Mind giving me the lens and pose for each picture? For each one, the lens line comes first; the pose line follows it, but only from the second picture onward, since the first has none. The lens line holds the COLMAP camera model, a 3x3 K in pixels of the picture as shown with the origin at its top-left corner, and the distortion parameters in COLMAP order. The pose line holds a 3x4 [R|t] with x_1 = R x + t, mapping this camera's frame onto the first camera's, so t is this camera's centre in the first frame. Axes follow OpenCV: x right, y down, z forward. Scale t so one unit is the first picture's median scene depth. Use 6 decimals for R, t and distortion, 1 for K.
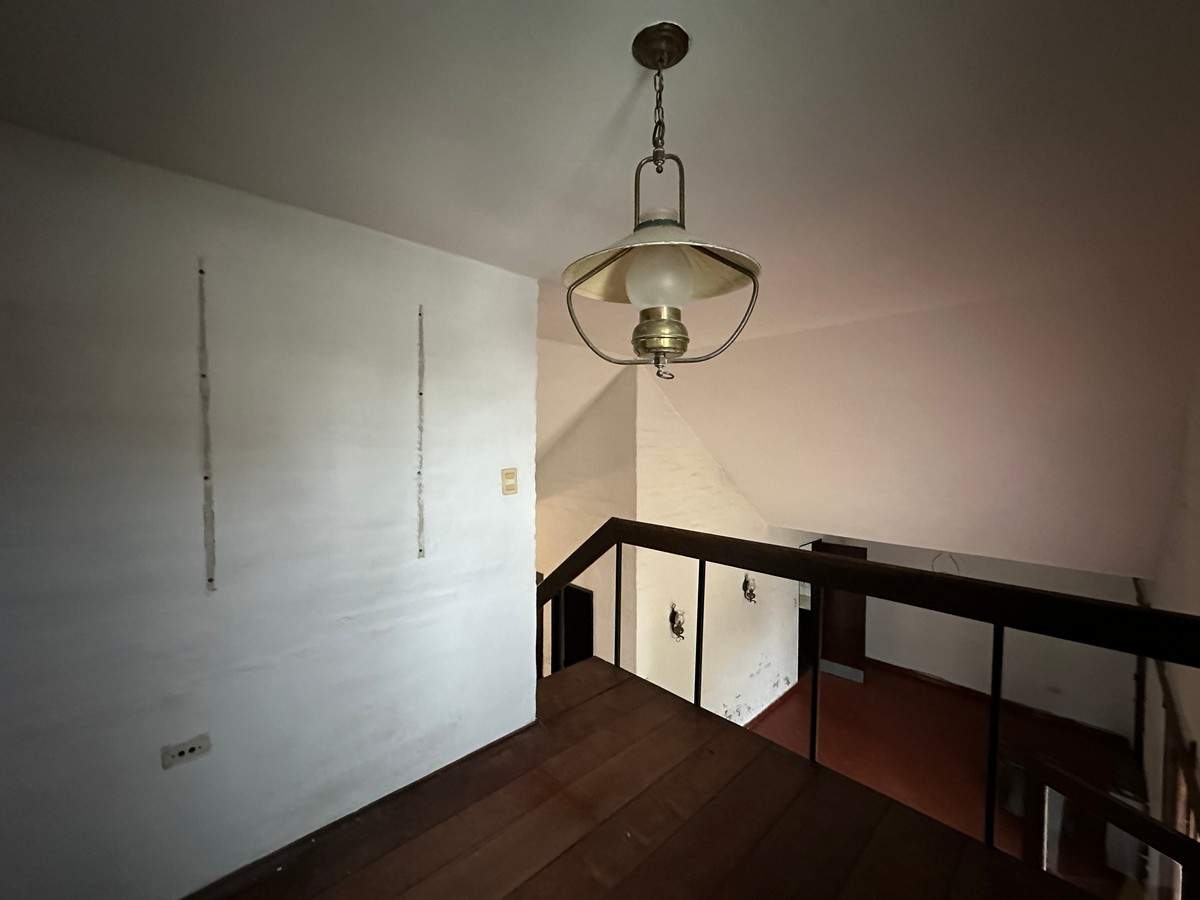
lens RADIAL K [[478.3, 0, 598.2], [0, 478.3, 448.8], [0, 0, 1]] dist [-0.006619, 0.001253]
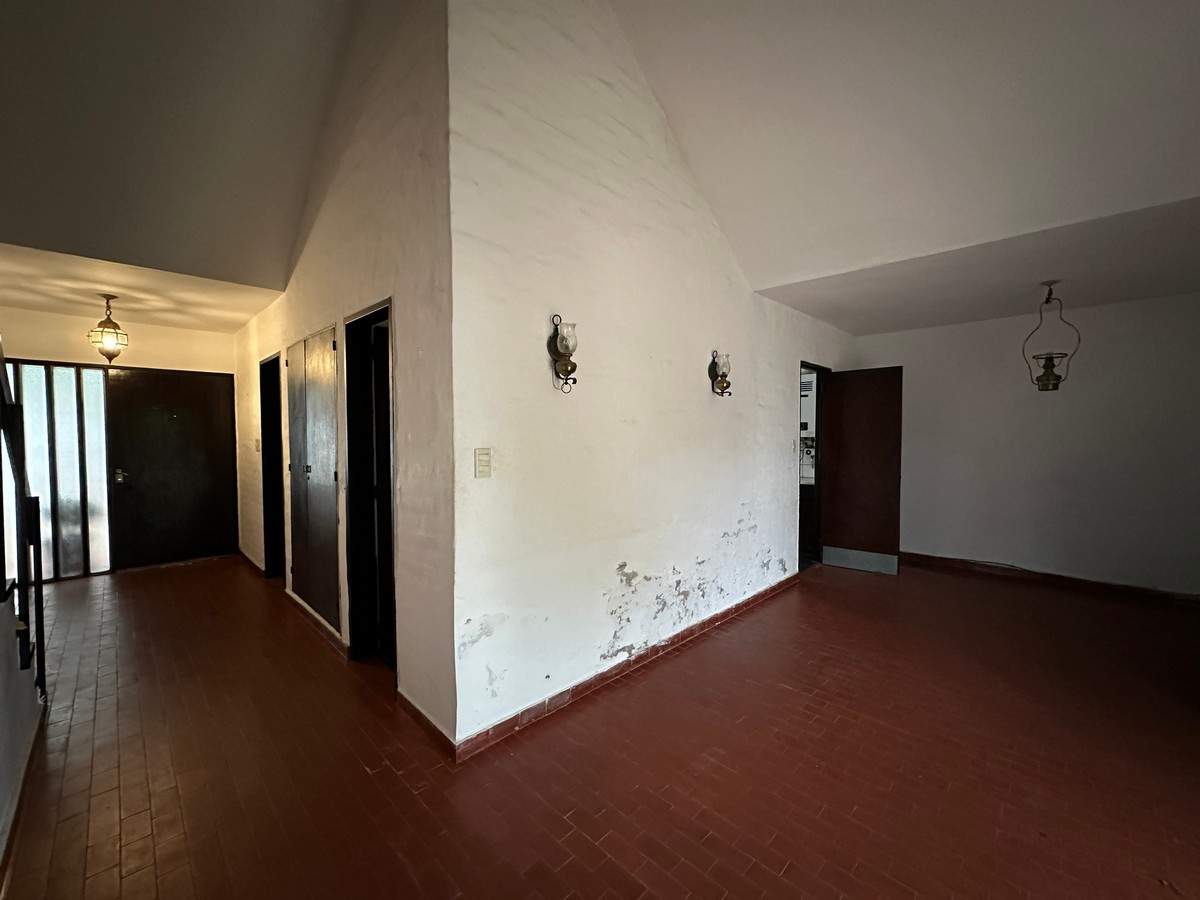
lens RADIAL K [[478.3, 0, 600.8], [0, 478.3, 451.2], [0, 0, 1]] dist [-0.006619, 0.001253]
pose [[0.999388, -0.003520, 0.034812, 0.147783], [0.003292, 0.999973, 0.006619, 0.365505], [-0.034835, -0.006500, 0.999372, 0.417107]]
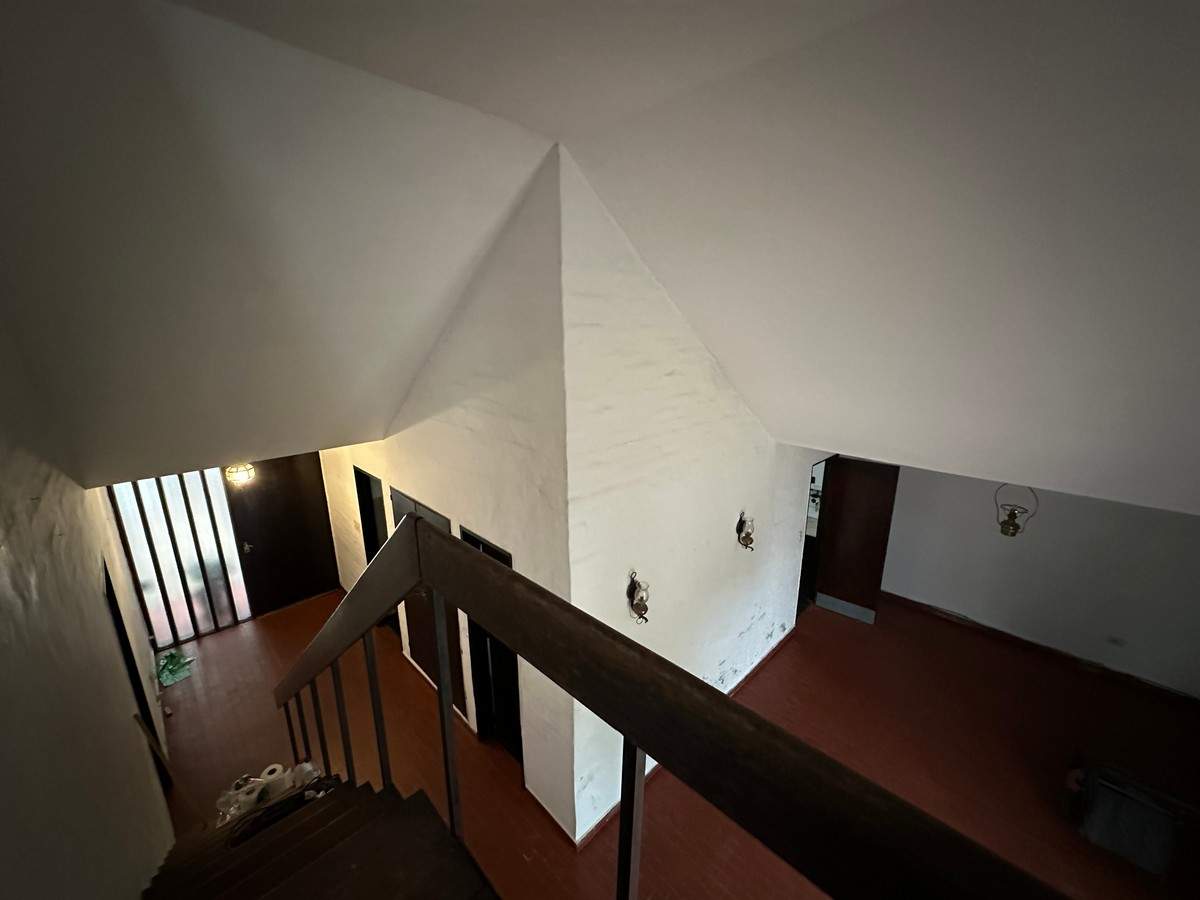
lens RADIAL K [[478.3, 0, 601.6], [0, 478.3, 451.7], [0, 0, 1]] dist [-0.006619, 0.001253]
pose [[0.999676, -0.011091, 0.022908, 0.080697], [0.005529, 0.973201, 0.229892, 0.008824], [-0.024844, -0.229690, 0.972947, 0.318500]]
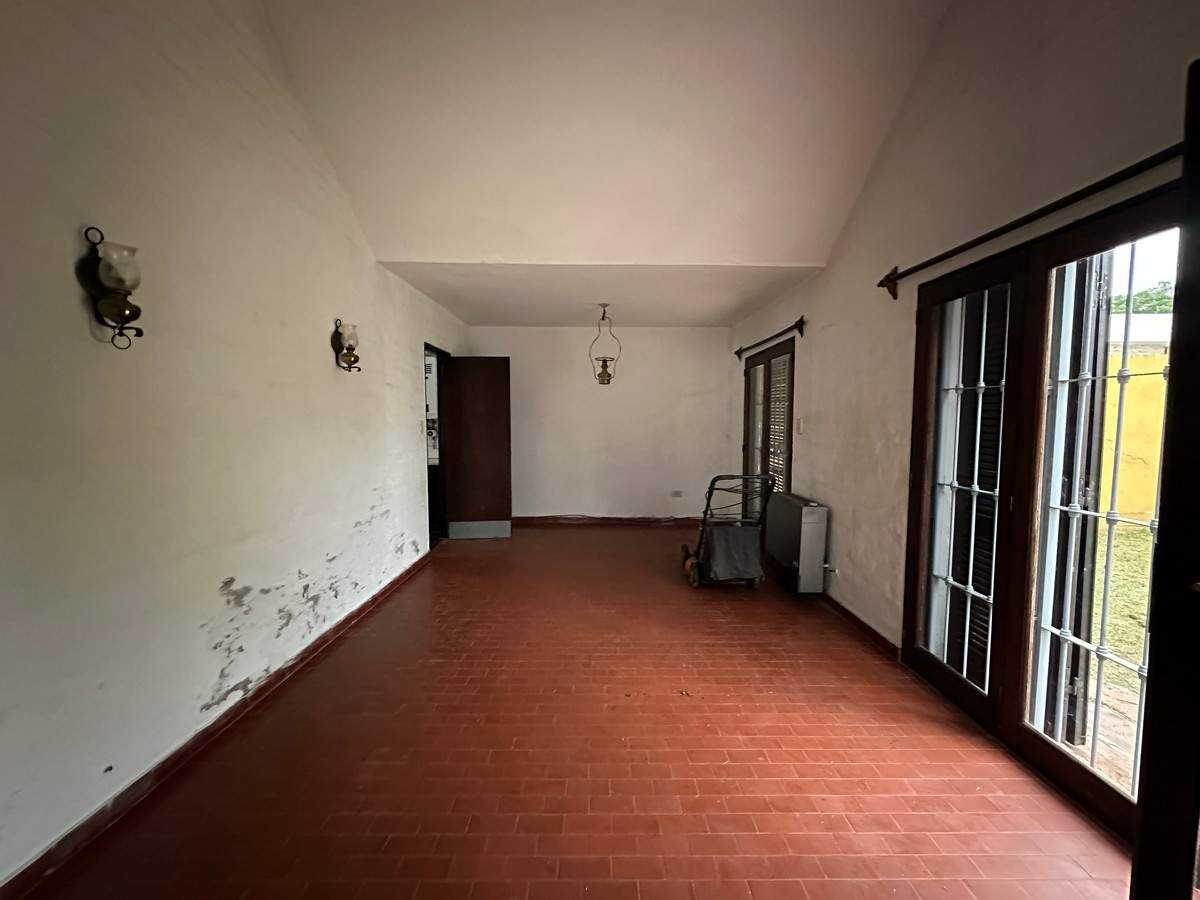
lens RADIAL K [[478.3, 0, 604.9], [0, 478.3, 450.2], [0, 0, 1]] dist [-0.006619, 0.001253]
pose [[0.677643, -0.048303, 0.733803, 0.119602], [0.018723, 0.998650, 0.048446, 0.368687], [-0.735153, -0.019091, 0.677633, 0.431393]]
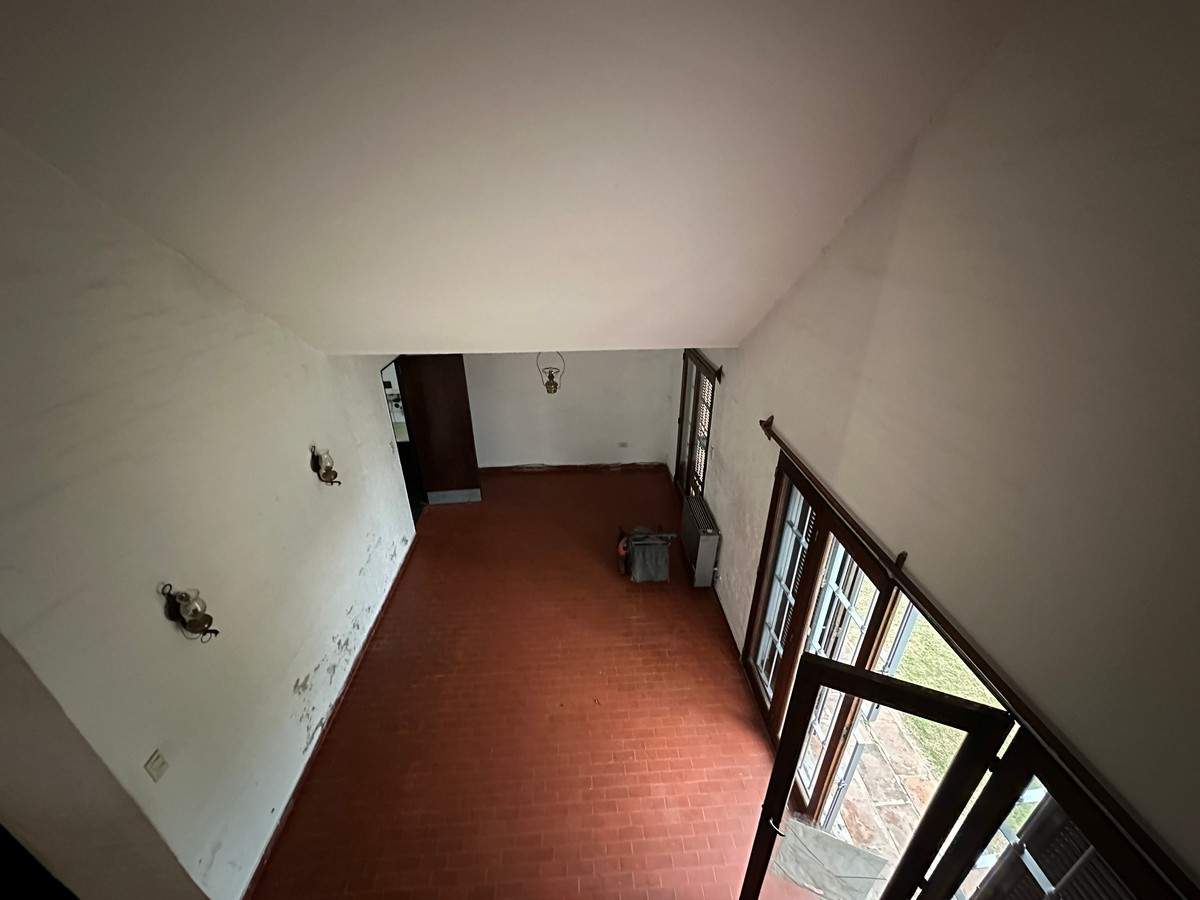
lens RADIAL K [[478.3, 0, 605.7], [0, 478.3, 449.2], [0, 0, 1]] dist [-0.006619, 0.001253]
pose [[0.638291, -0.343166, 0.689073, 0.126881], [0.018621, 0.901759, 0.431837, 0.013551], [-0.769570, -0.262807, 0.581975, 0.354751]]
